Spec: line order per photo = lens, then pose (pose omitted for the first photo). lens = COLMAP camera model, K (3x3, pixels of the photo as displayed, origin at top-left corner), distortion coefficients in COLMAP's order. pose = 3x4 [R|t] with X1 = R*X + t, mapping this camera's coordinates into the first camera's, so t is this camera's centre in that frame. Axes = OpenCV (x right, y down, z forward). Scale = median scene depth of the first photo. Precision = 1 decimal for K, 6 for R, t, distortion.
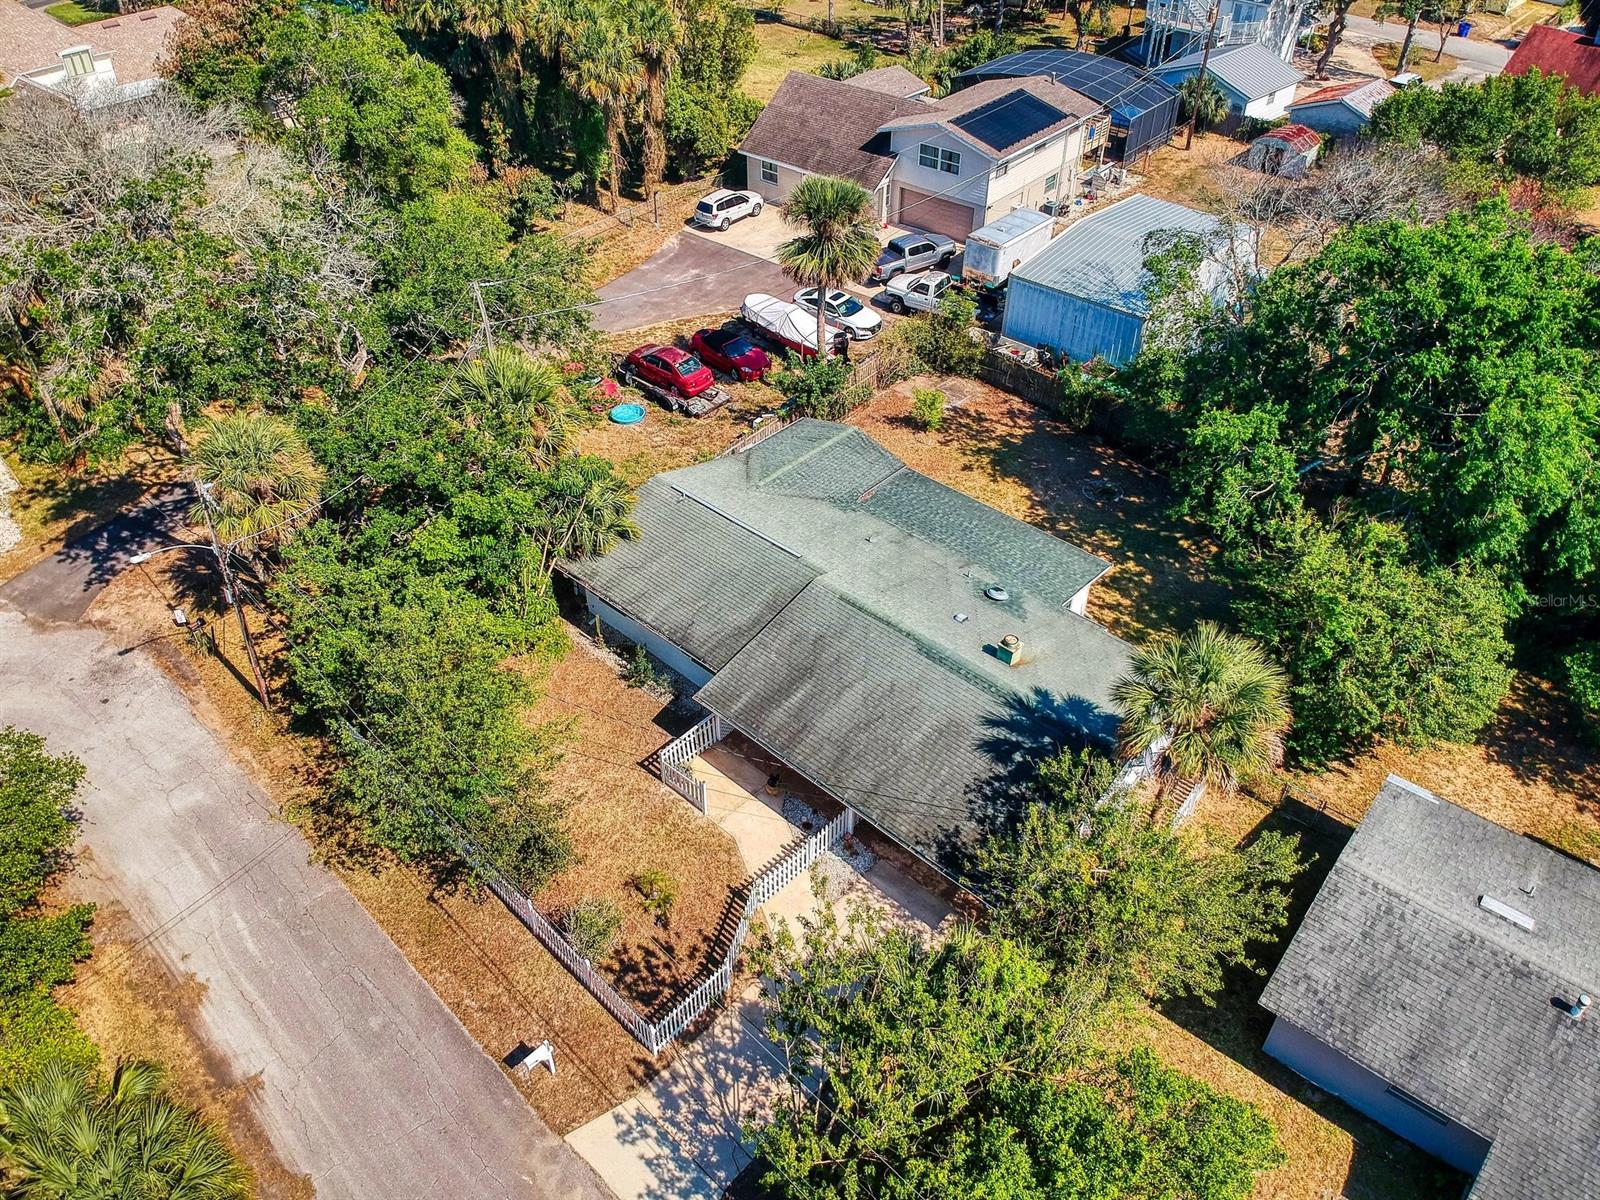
lens RADIAL K [[1178.3, 0, 804.0], [0, 1178.3, 586.7], [0, 0, 1]] dist [0.079063, -0.148878]
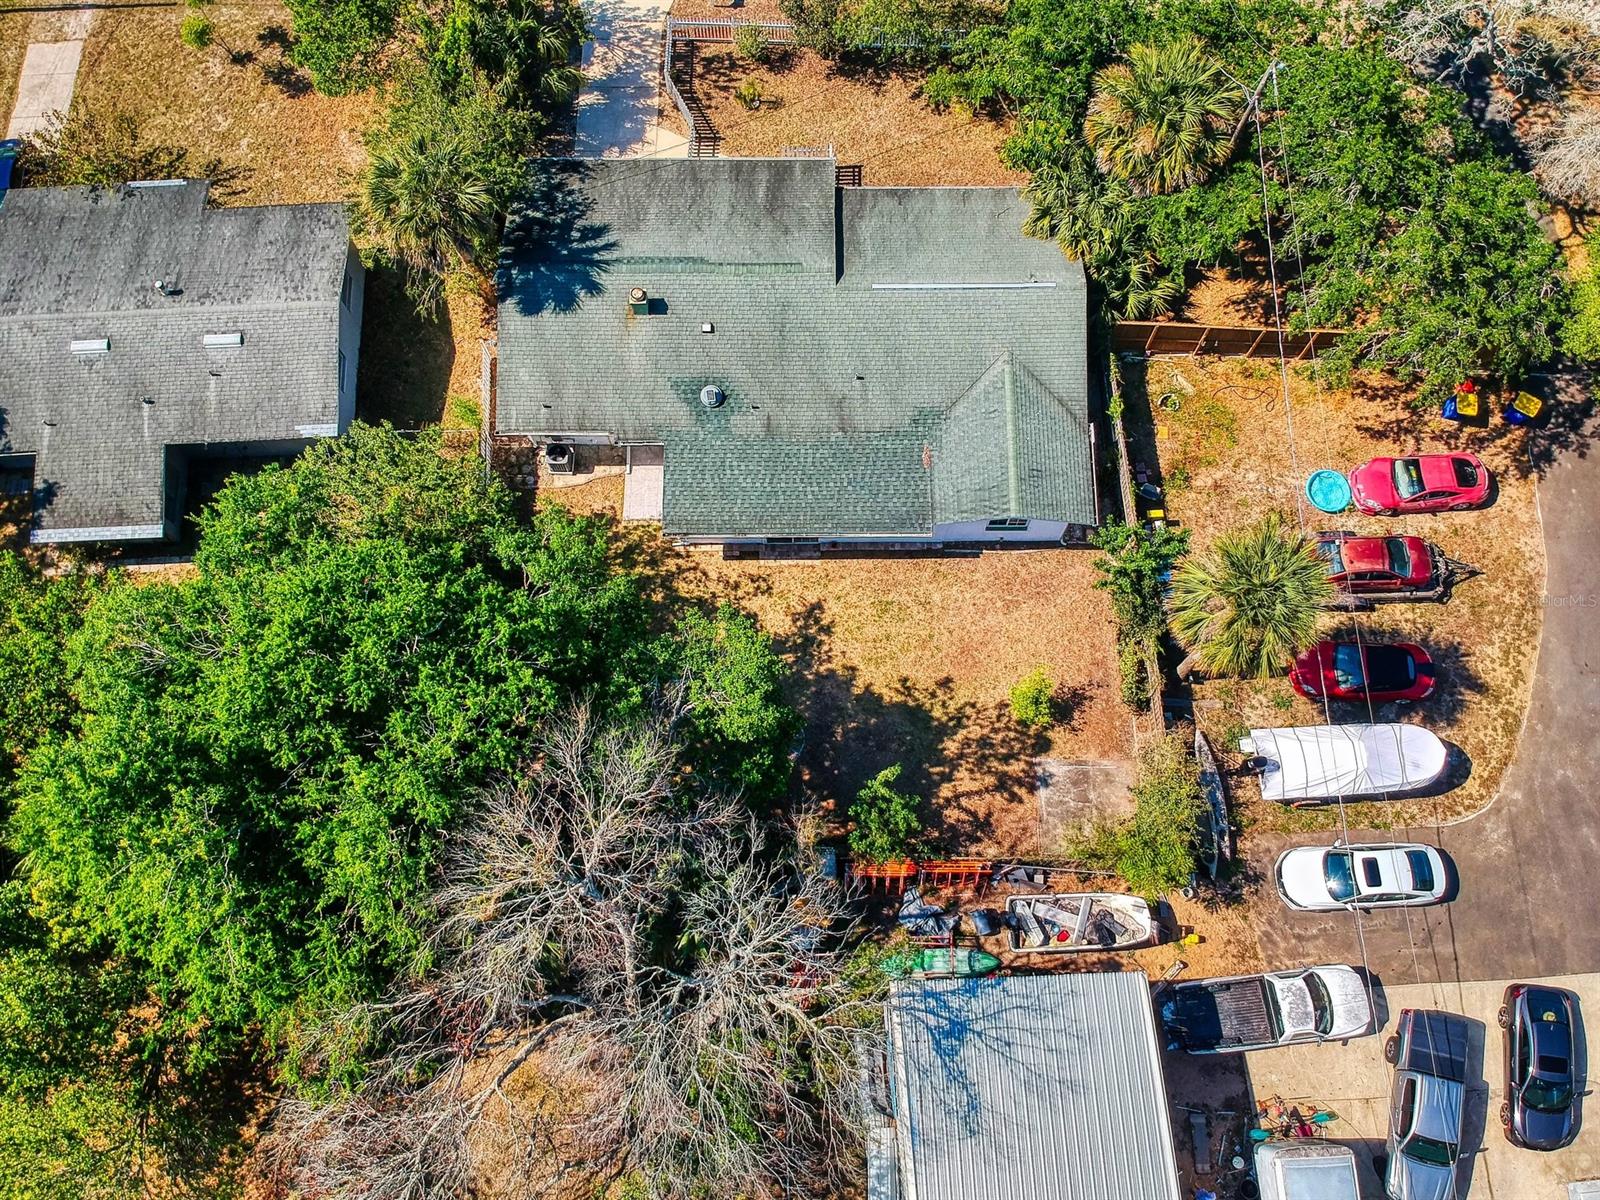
lens RADIAL K [[1178.3, 0, 827.0], [0, 1178.3, 622.1], [0, 0, 1]] dist [0.079063, -0.148878]
pose [[-0.736163, 0.643878, -0.208531, 0.494824], [-0.430247, -0.207373, 0.878569, -1.119045], [0.522448, 0.736490, 0.429687, 0.871950]]
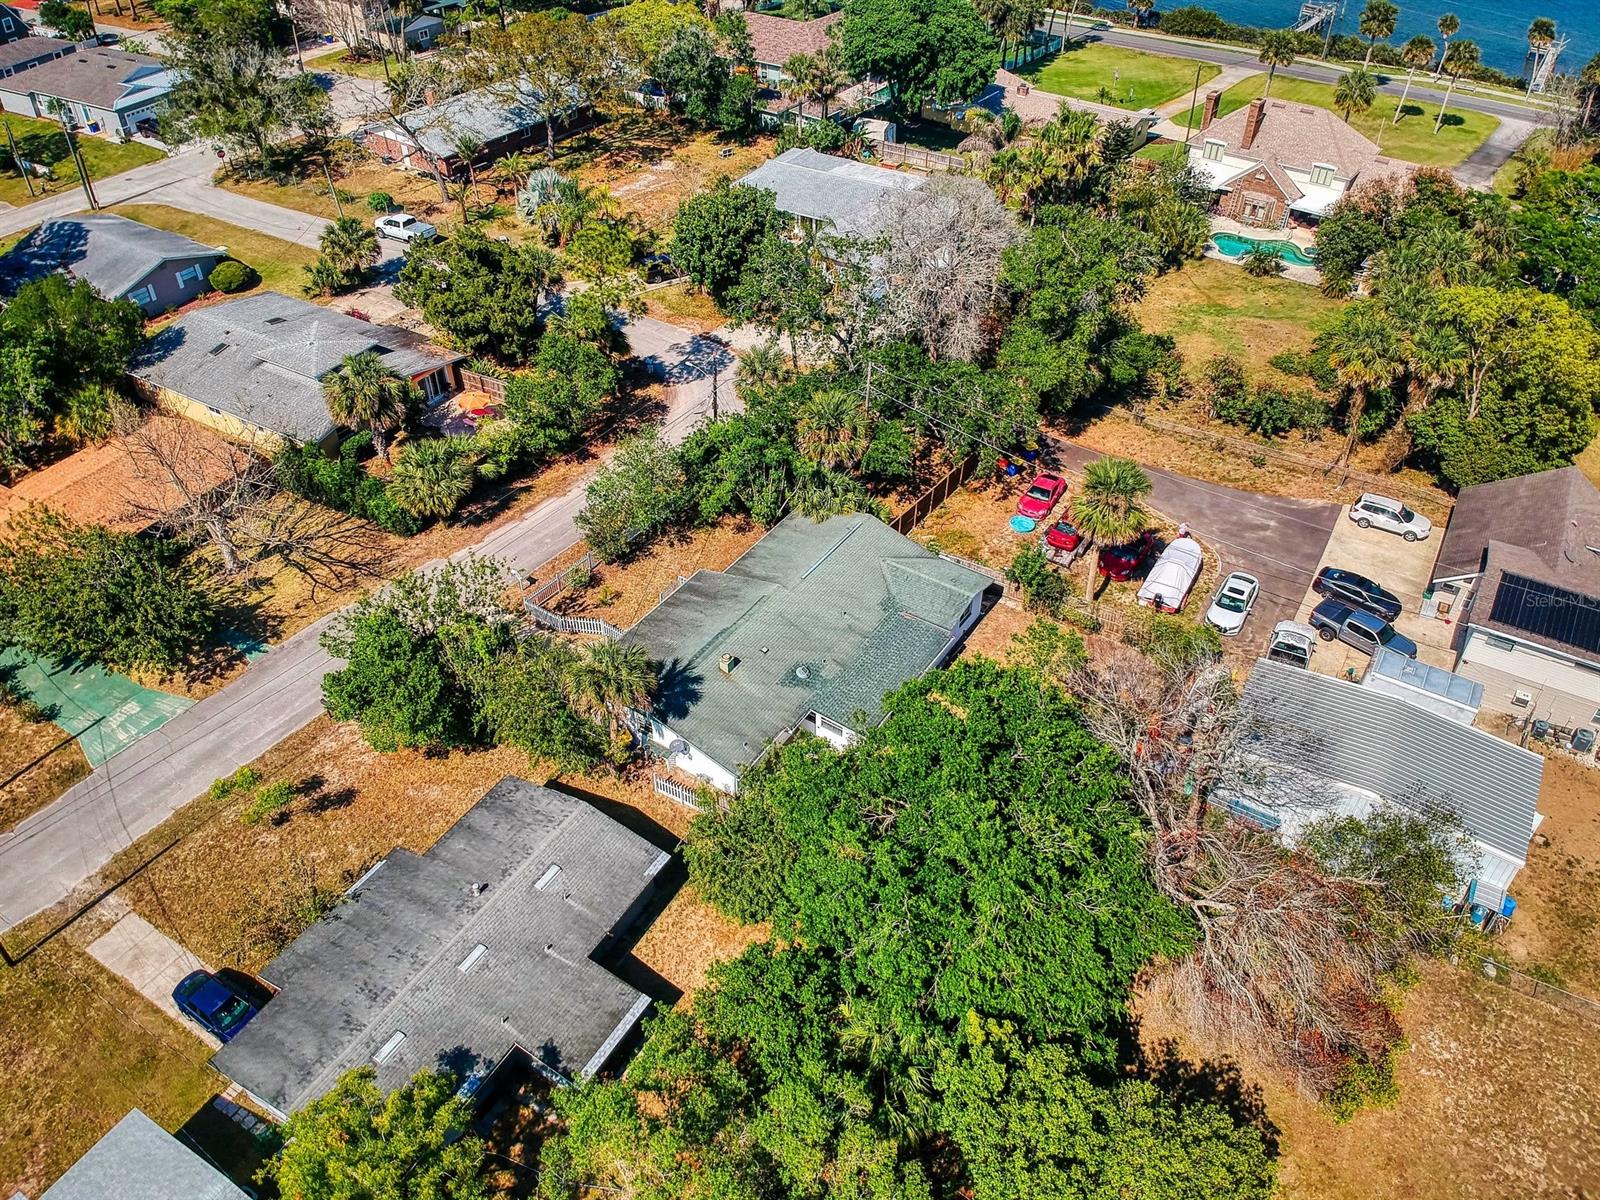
lens RADIAL K [[1178.3, 0, 795.4], [0, 1178.3, 604.6], [0, 0, 1]] dist [0.079063, -0.148878]
pose [[0.148204, 0.636759, -0.756686, 1.455835], [-0.617857, 0.657050, 0.431901, -0.810000], [0.772197, 0.403514, 0.490803, 0.236272]]
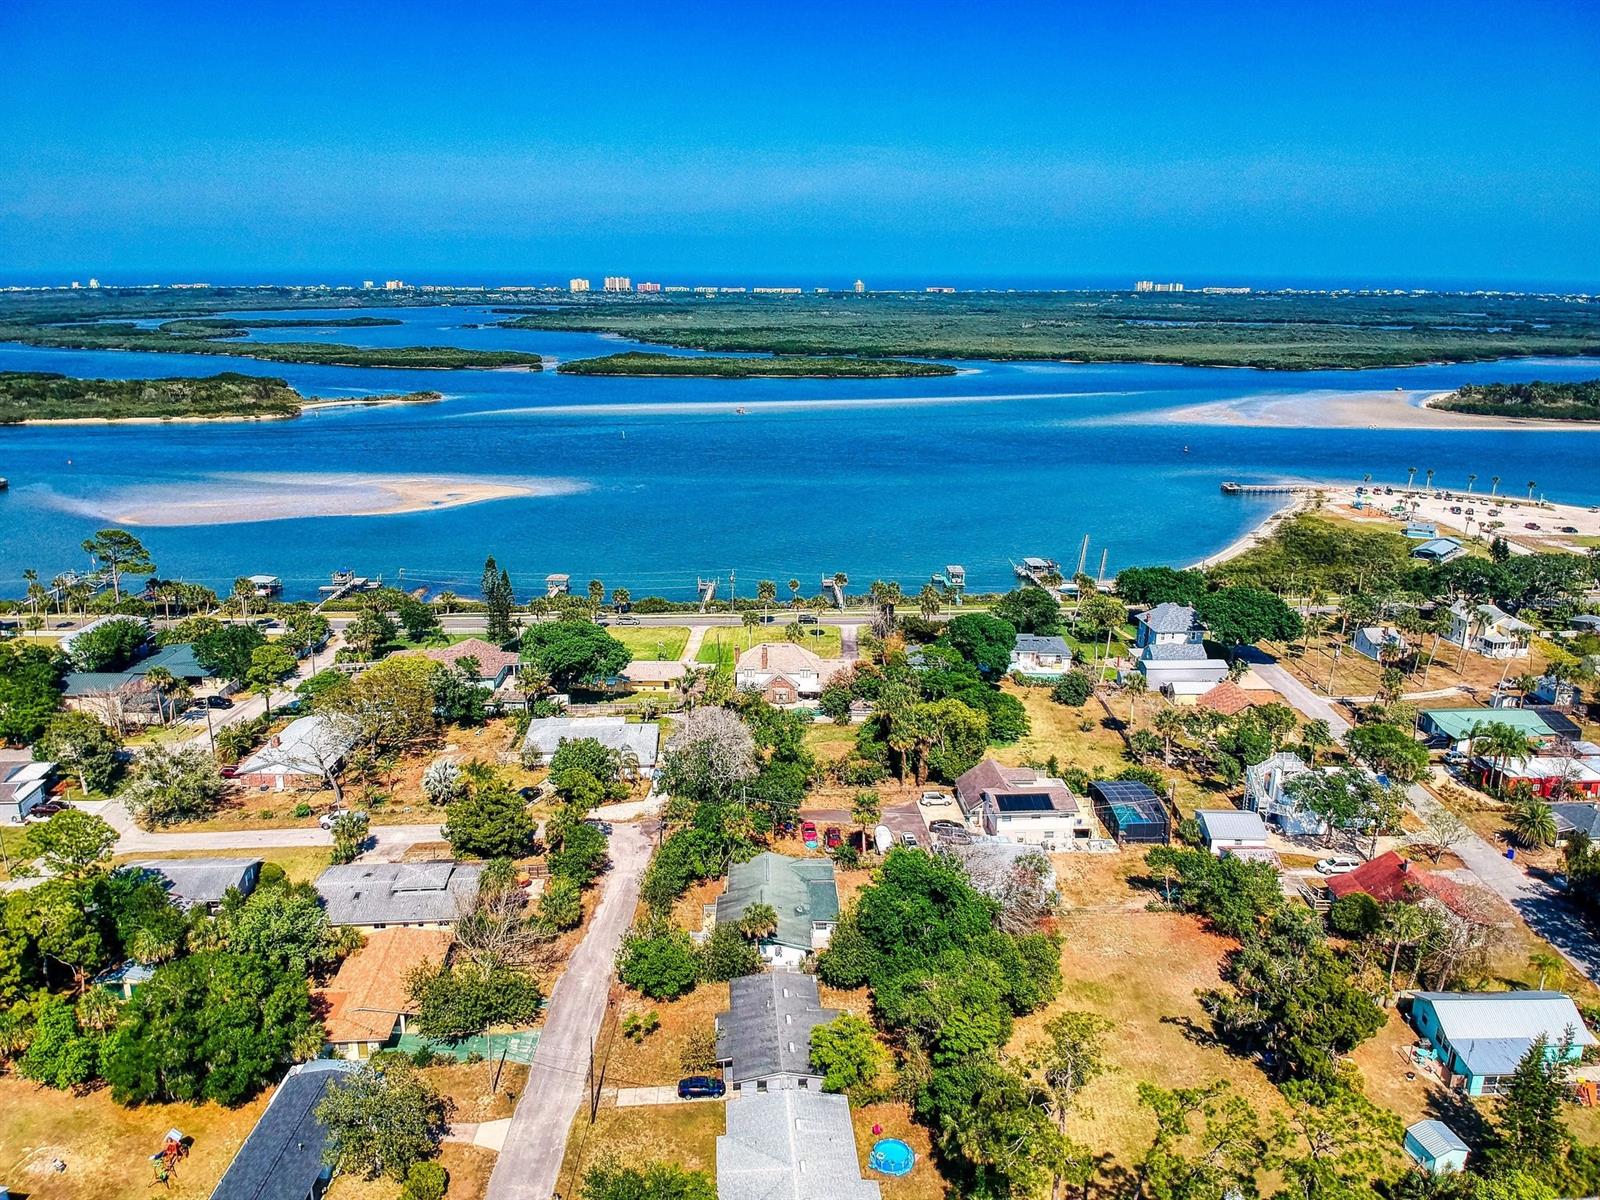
lens RADIAL K [[1178.3, 0, 795.8], [0, 1178.3, 574.7], [0, 0, 1]] dist [0.079063, -0.148878]
pose [[0.694354, 0.180036, -0.696749, 2.840297], [-0.449522, 0.864579, -0.224575, -0.068196], [0.561963, 0.469138, 0.681254, -2.207622]]
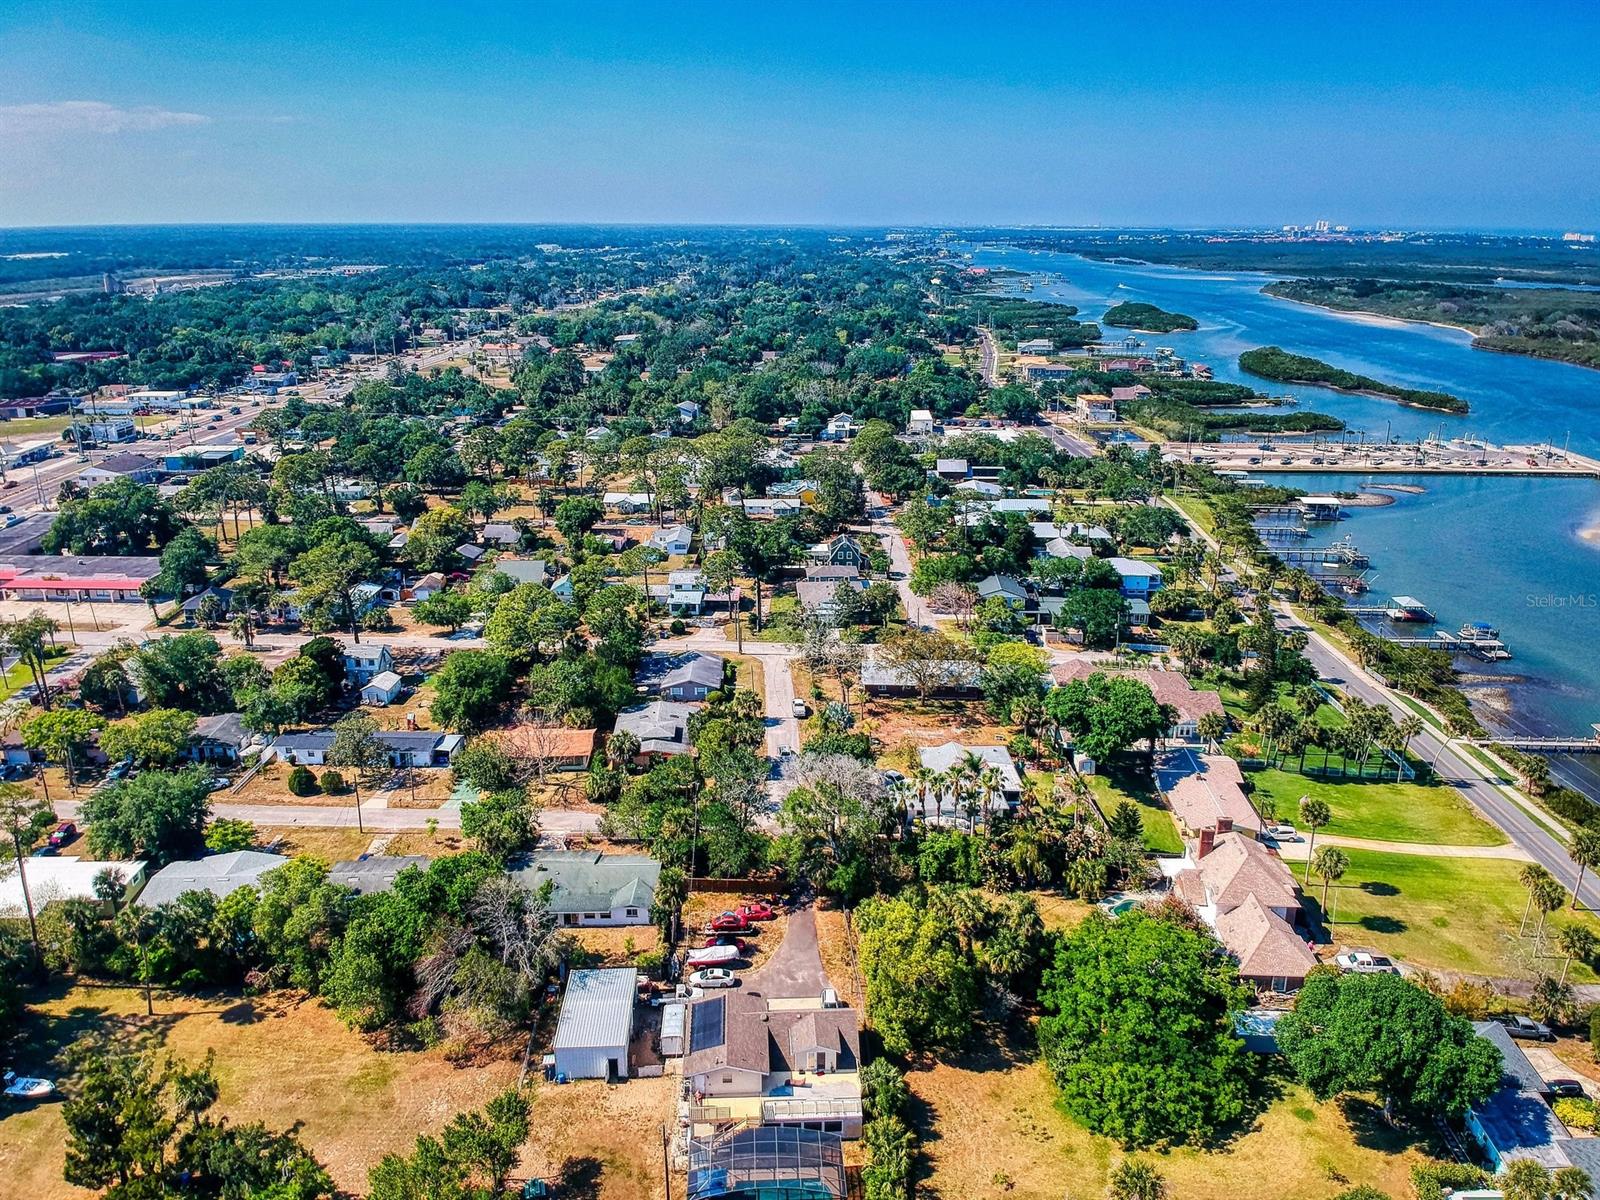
lens RADIAL K [[1178.3, 0, 794.1], [0, 1178.3, 616.7], [0, 0, 1]] dist [0.079063, -0.148878]
pose [[-0.742662, 0.209116, -0.636179, 2.128991], [-0.417692, 0.597904, 0.684138, -3.957416], [0.523438, 0.773810, -0.356694, 2.403812]]
